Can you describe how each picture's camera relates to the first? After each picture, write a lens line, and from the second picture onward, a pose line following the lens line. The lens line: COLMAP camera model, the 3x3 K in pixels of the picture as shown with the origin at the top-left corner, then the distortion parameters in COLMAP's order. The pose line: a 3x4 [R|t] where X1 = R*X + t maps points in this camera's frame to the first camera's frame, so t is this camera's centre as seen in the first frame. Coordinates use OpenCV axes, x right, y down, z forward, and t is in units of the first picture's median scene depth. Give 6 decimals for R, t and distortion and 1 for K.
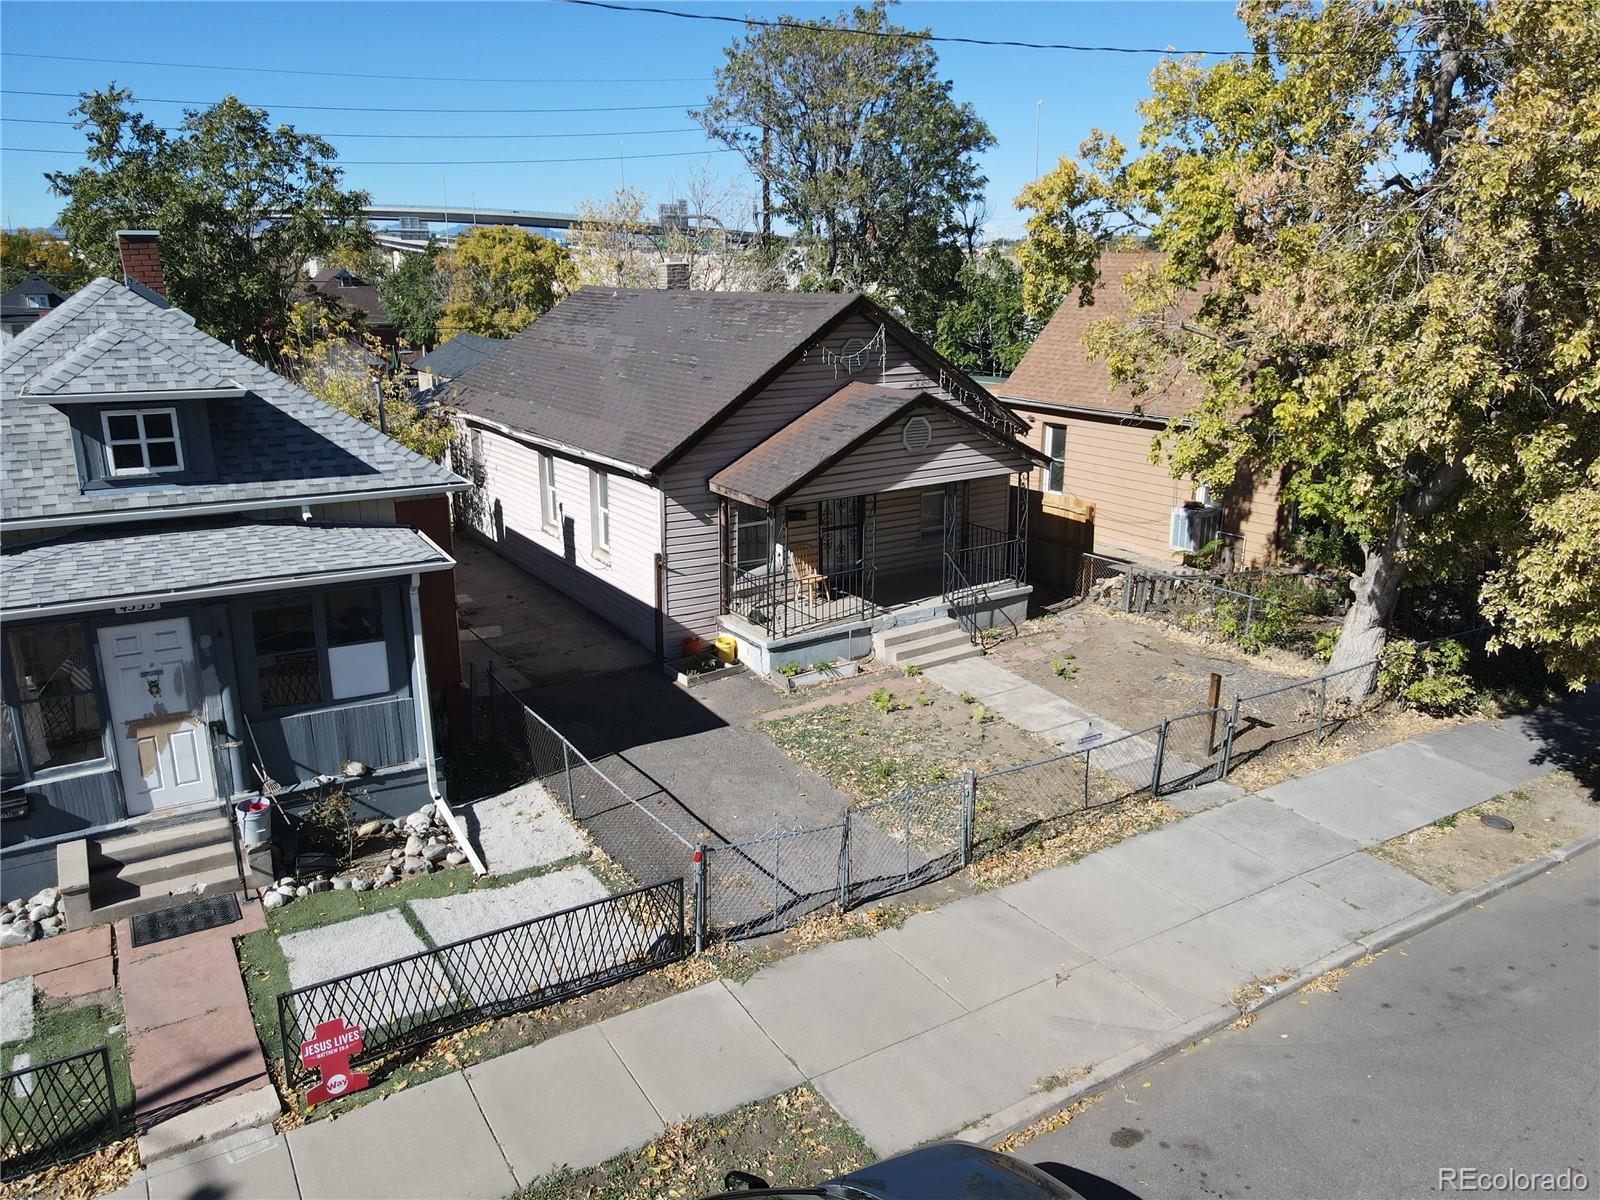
lens RADIAL K [[1166.2, 0, 811.2], [0, 1166.2, 602.0], [0, 0, 1]] dist [0.002633, 0.011359]
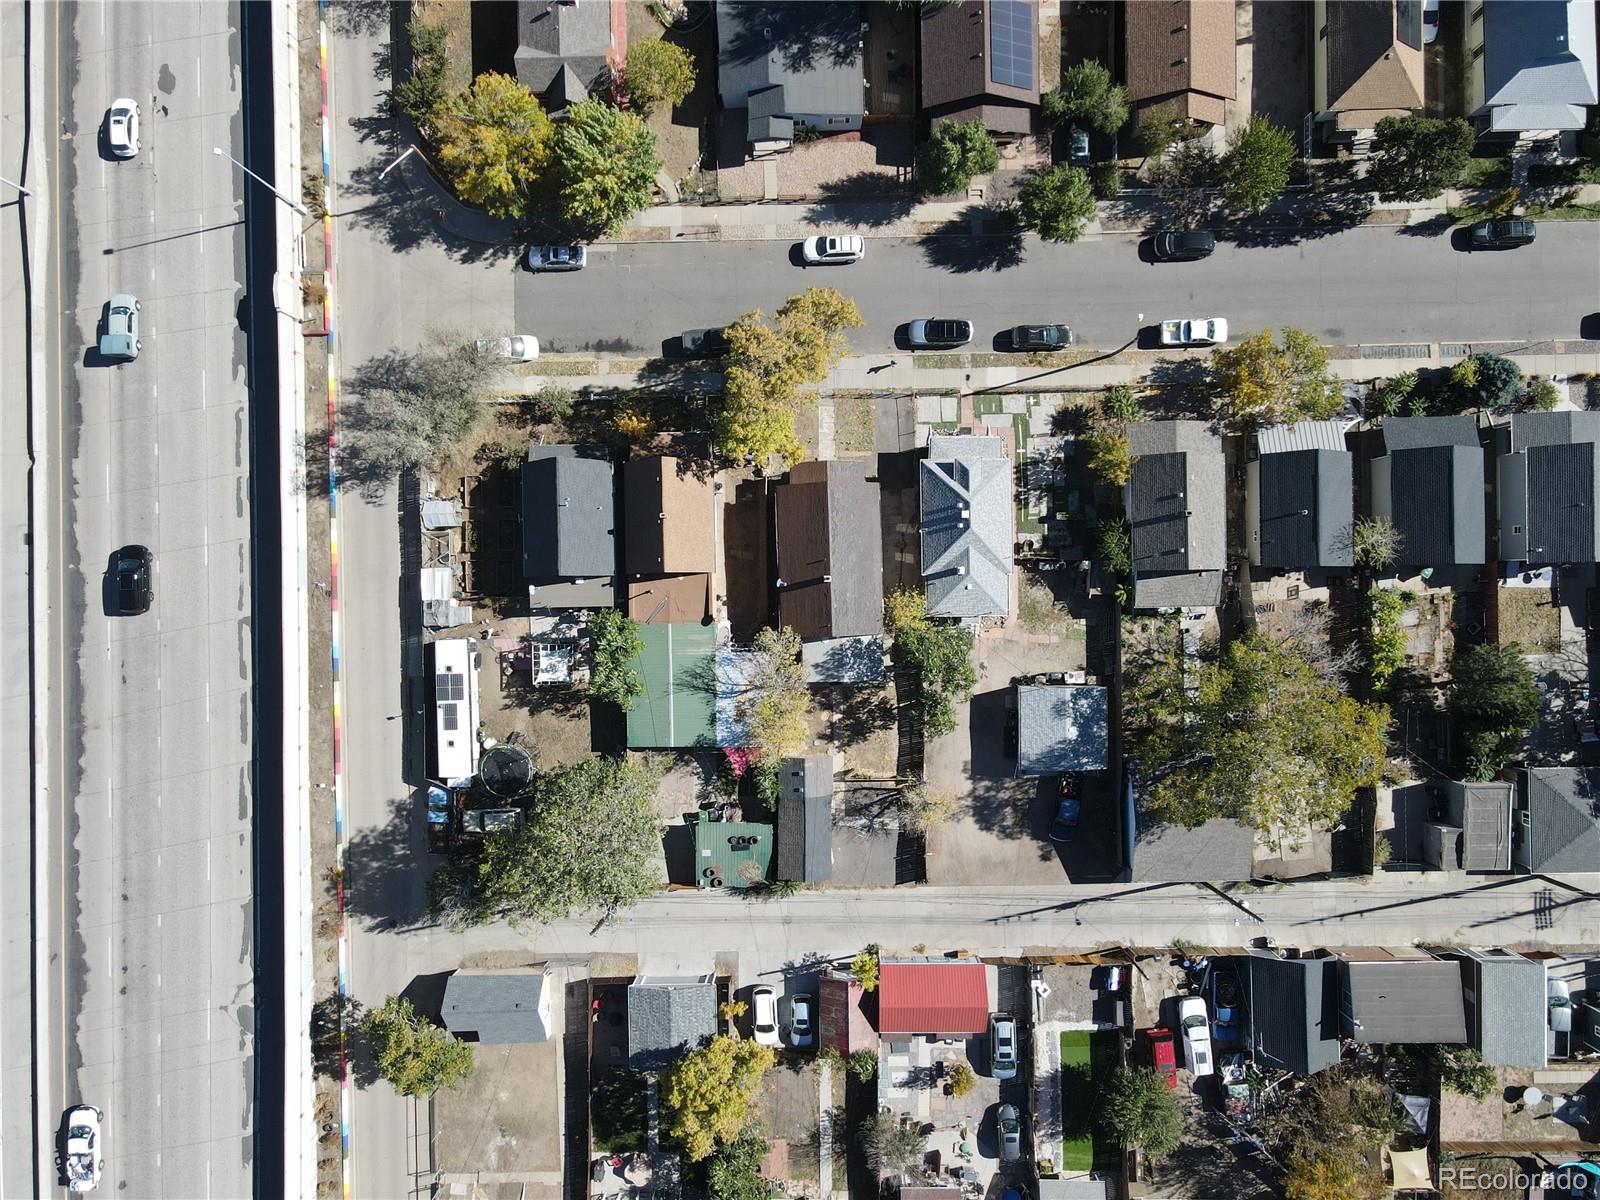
lens RADIAL K [[1164.9, 0, 812.0], [0, 1164.9, 599.2], [0, 0, 1]] dist [0.003782, 0.005861]
pose [[-0.853840, -0.520328, 0.014688, -0.288204], [0.157451, -0.231269, 0.960064, -6.425376], [-0.496152, 0.822054, 0.279393, 0.190433]]
